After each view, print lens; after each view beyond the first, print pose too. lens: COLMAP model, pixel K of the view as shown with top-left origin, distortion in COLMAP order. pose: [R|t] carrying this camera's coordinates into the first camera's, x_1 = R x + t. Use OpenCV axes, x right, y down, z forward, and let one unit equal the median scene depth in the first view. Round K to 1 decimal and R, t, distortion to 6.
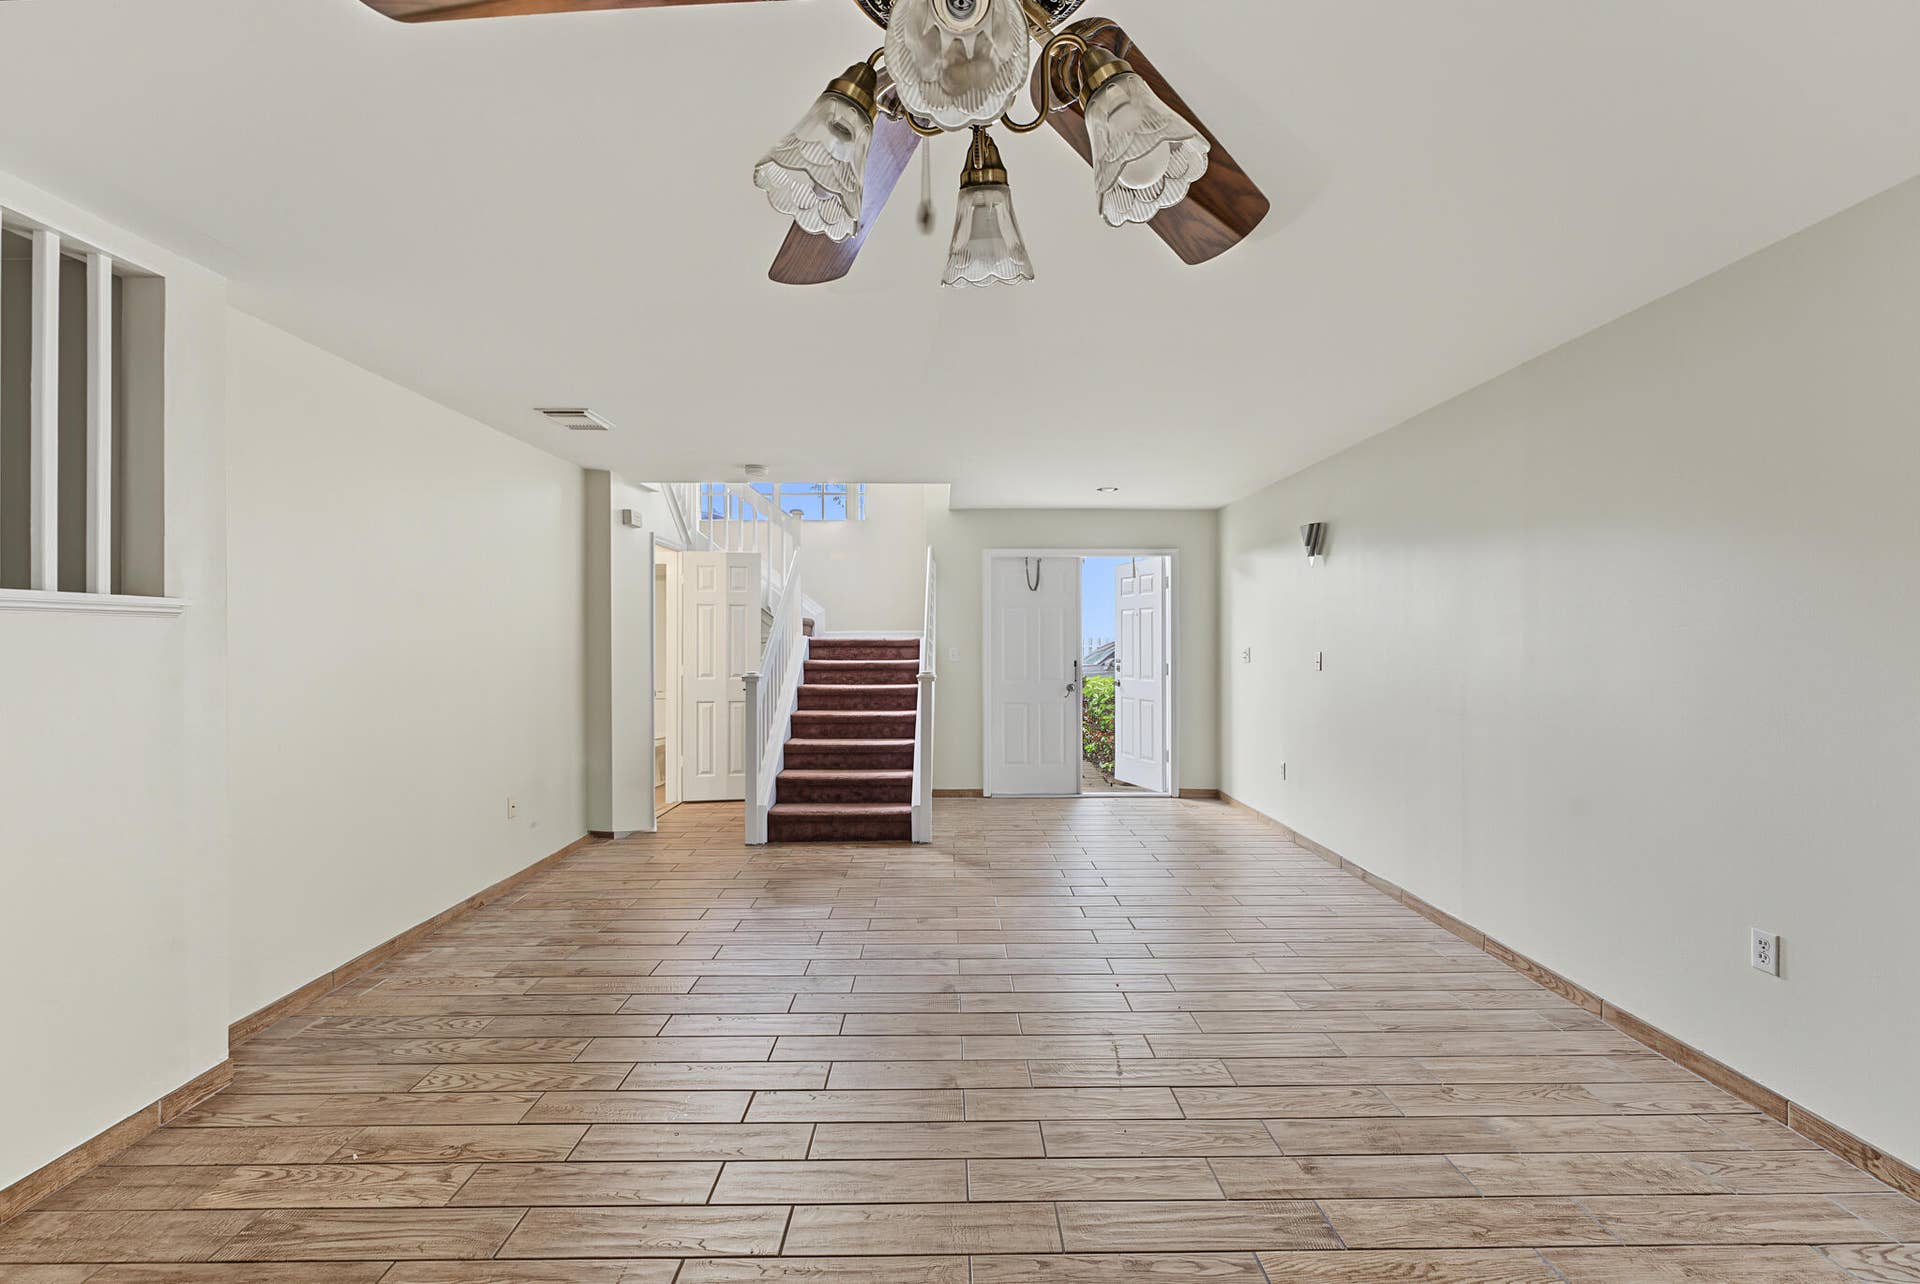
lens RADIAL K [[792.6, 0, 960.6], [0, 792.6, 644.2], [0, 0, 1]] dist [-0.002982, -0.000112]
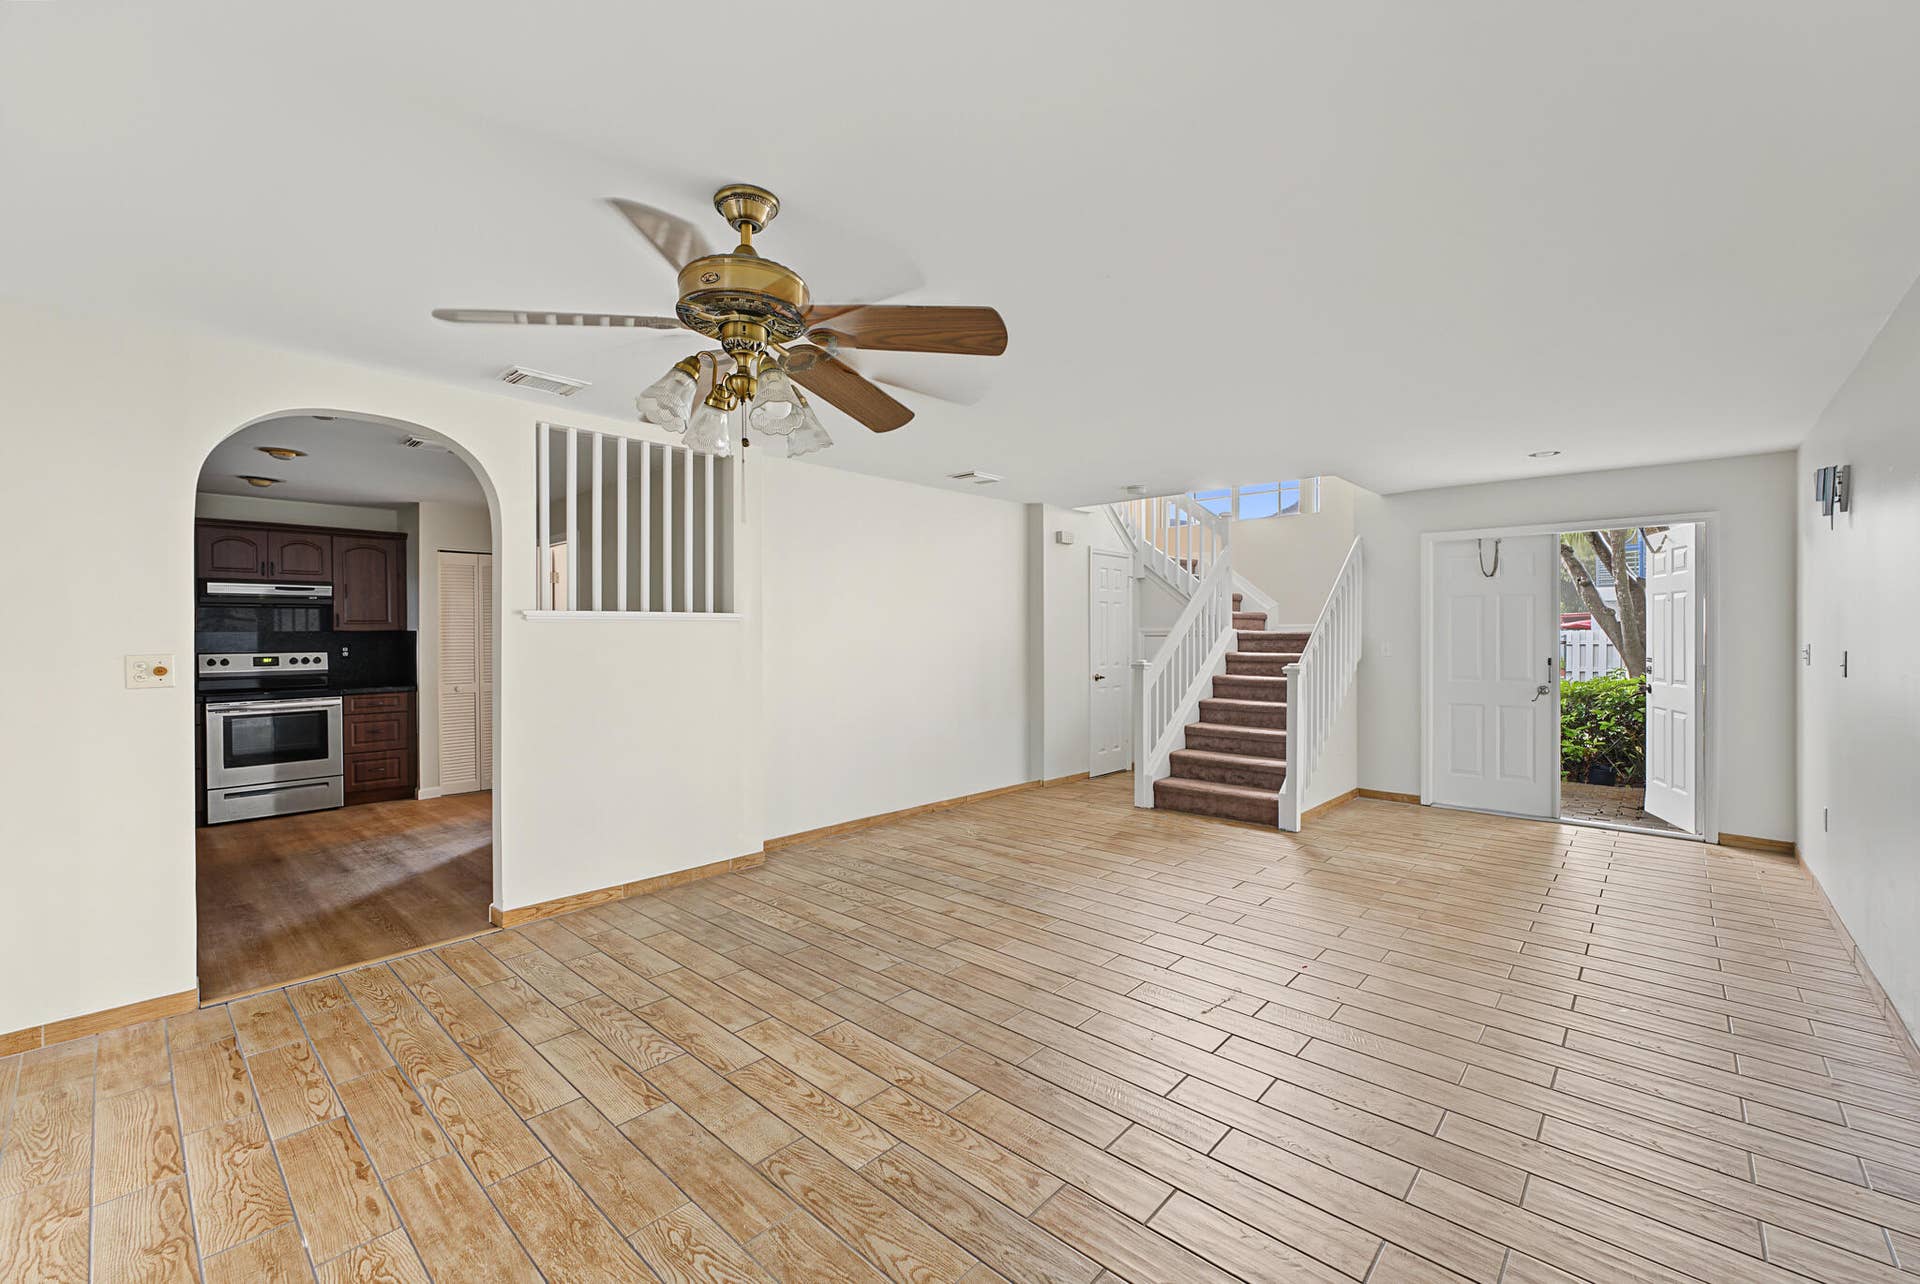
lens RADIAL K [[784.1, 0, 960.0], [0, 784.1, 642.0], [0, 0, 1]] dist [-0.003149, -0.000022]
pose [[0.729162, 0.006962, -0.684305, 0.335487], [-0.002372, 0.999968, 0.007645, -0.000914], [0.684337, -0.003951, 0.729155, -0.030404]]
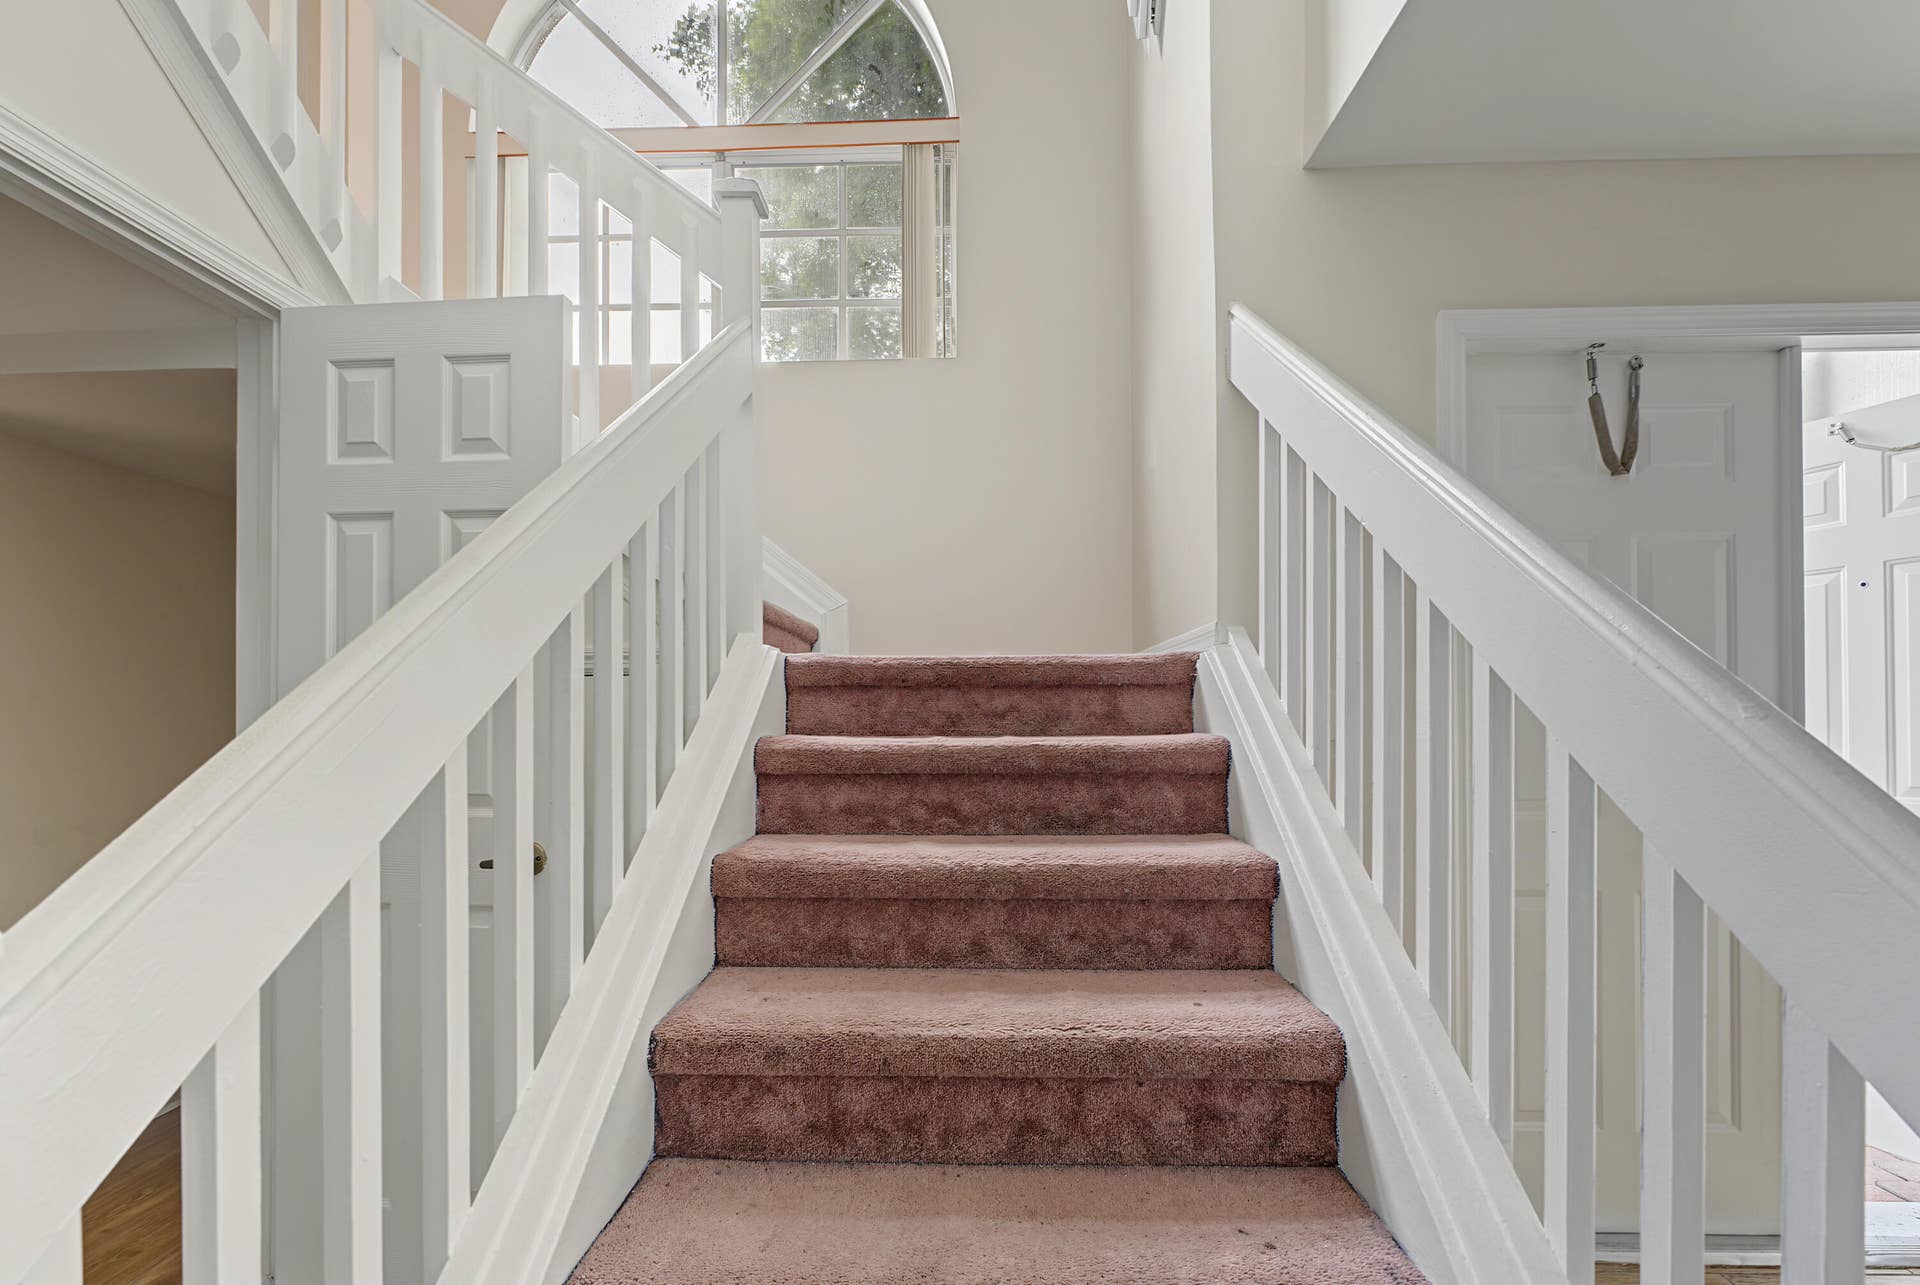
lens RADIAL K [[816.7, 0, 956.2], [0, 816.7, 707.8], [0, 0, 1]] dist [-0.001989, -0.000122]
pose [[0.998538, -0.005127, -0.053810, -0.152120], [0.004918, 0.999980, -0.004023, 0.015082], [0.053829, 0.003752, 0.998543, 0.934486]]
